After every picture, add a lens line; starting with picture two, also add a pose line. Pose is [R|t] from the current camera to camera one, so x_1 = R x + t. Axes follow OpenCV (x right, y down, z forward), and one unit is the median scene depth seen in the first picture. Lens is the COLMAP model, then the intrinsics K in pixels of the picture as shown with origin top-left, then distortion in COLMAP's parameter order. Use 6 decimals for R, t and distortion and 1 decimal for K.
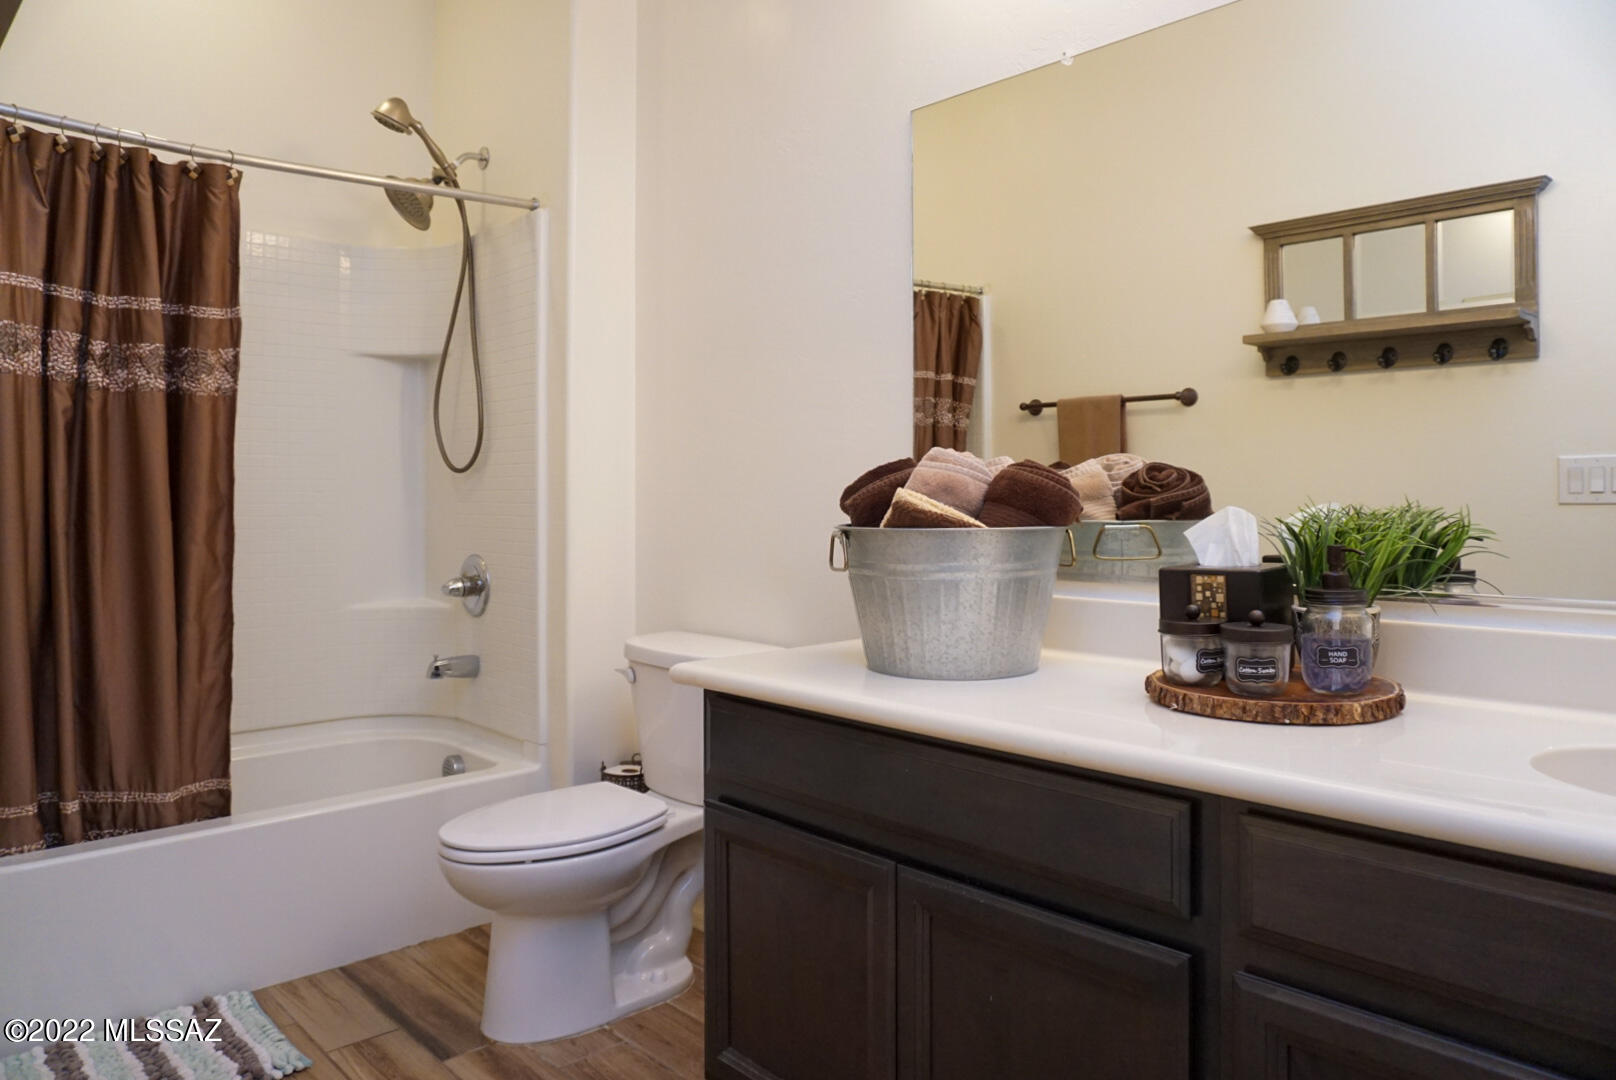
lens RADIAL K [[1127.7, 0, 808.2], [0, 1127.7, 506.2], [0, 0, 1]] dist [-0.028547, 0.006377]
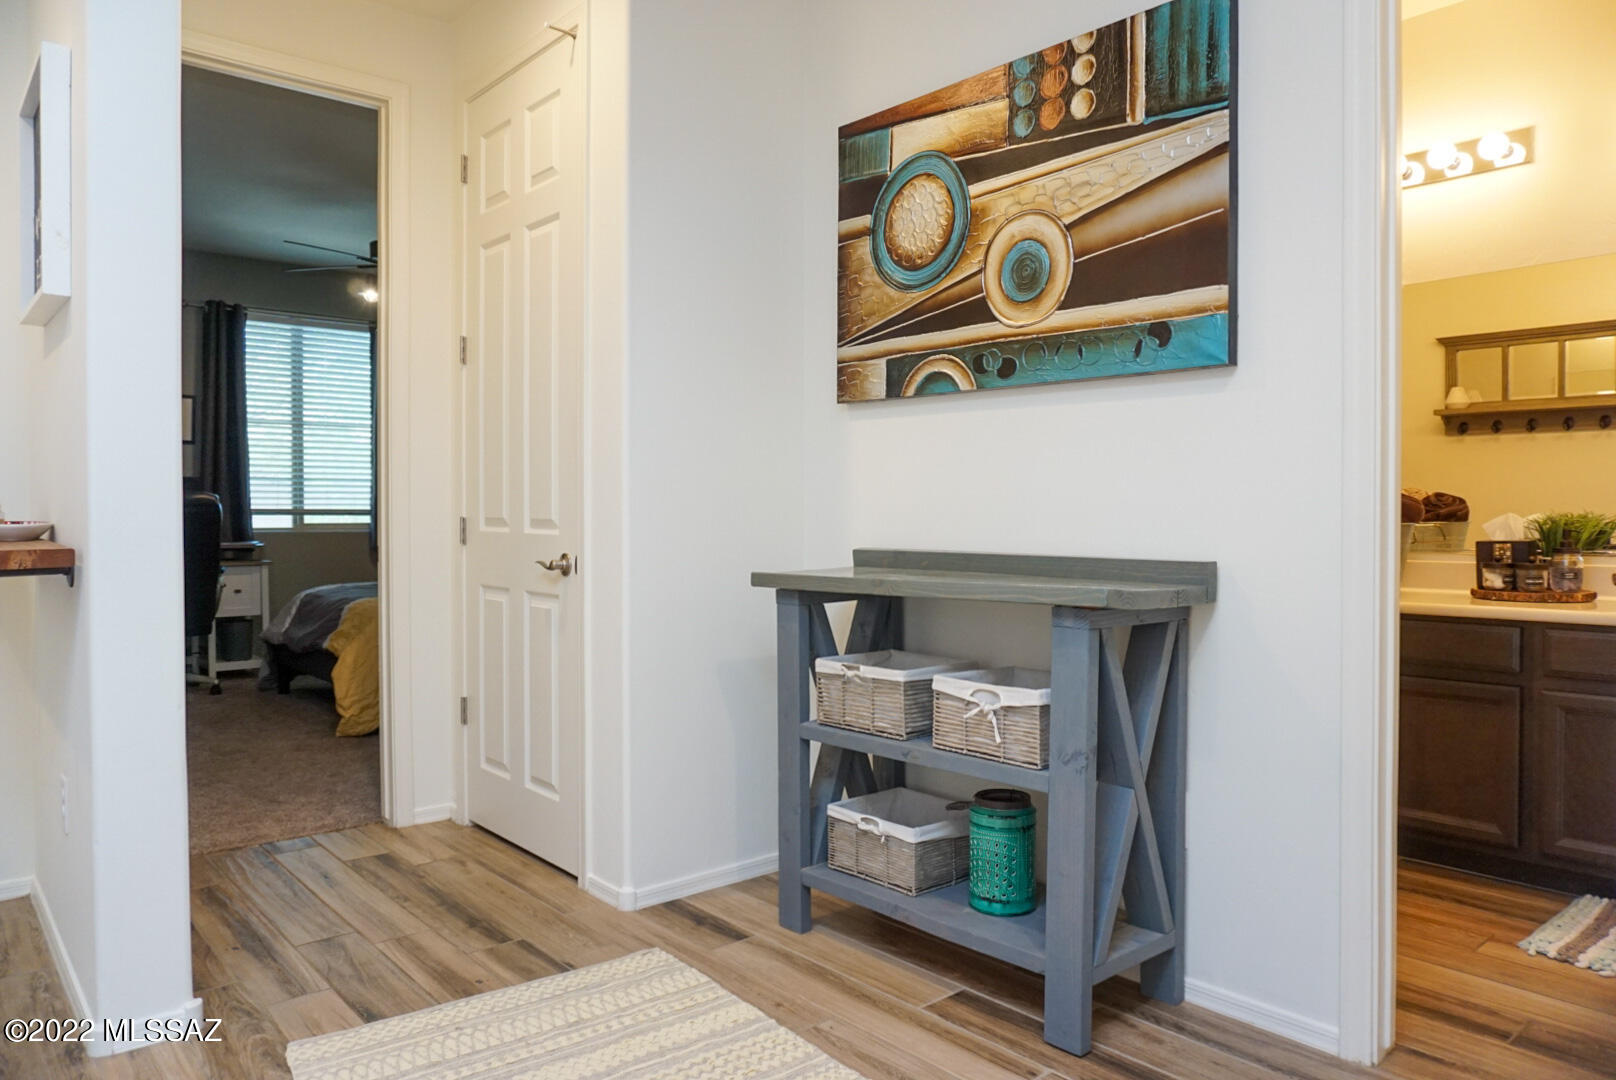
lens RADIAL K [[1109.7, 0, 802.7], [0, 1109.7, 554.7], [0, 0, 1]] dist [-0.008256, -0.000740]
pose [[0.999678, 0.000985, -0.025351, -0.877942], [-0.000370, 0.999706, 0.024235, 0.027277], [0.025368, -0.024218, 0.999385, -1.109686]]
